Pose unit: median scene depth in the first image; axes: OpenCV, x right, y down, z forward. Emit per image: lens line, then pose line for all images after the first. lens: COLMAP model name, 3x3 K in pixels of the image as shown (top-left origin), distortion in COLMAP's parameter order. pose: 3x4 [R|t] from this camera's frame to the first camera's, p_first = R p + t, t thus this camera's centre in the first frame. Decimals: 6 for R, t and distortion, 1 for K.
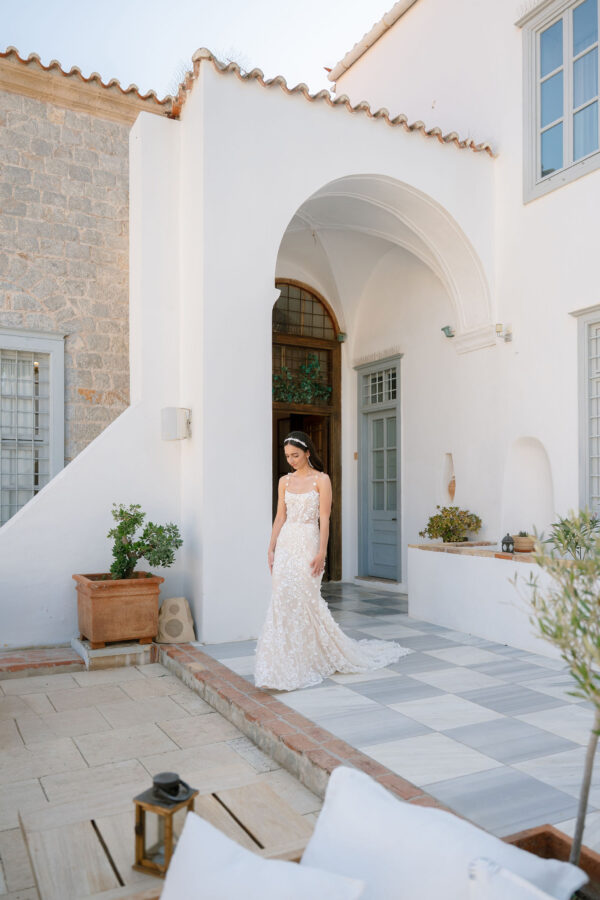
lens RADIAL K [[978.5, 0, 300.0], [0, 978.5, 450.0], [0, 0, 1]] dist [0.005028, -0.021178]
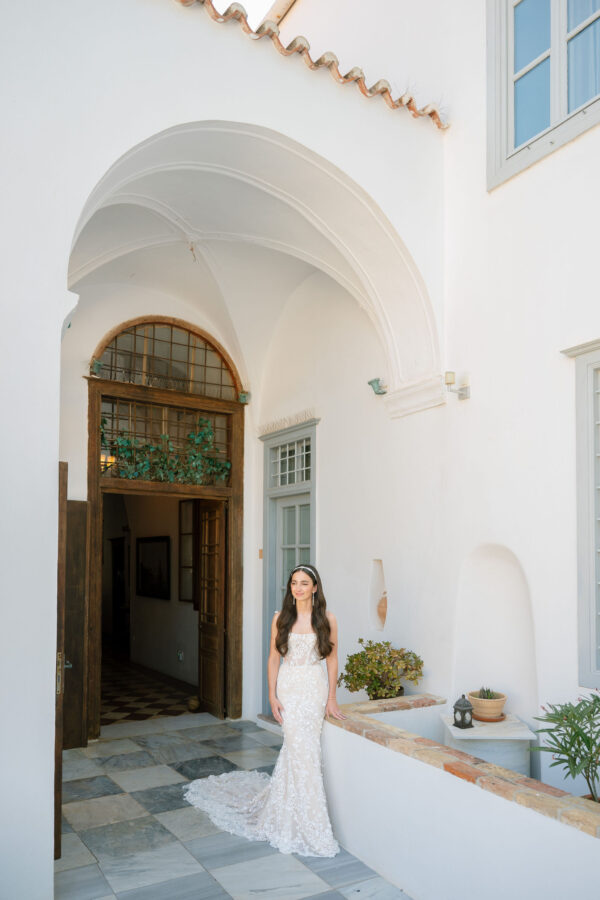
lens RADIAL K [[1042.4, 0, 300.2], [0, 1042.4, 455.1], [0, 0, 1]] dist [-0.006985, -0.004736]
pose [[0.998008, 0.016914, 0.060782, 0.042616], [-0.012565, 0.997381, -0.071225, -0.014980], [-0.061827, 0.070320, 0.995607, 0.218228]]
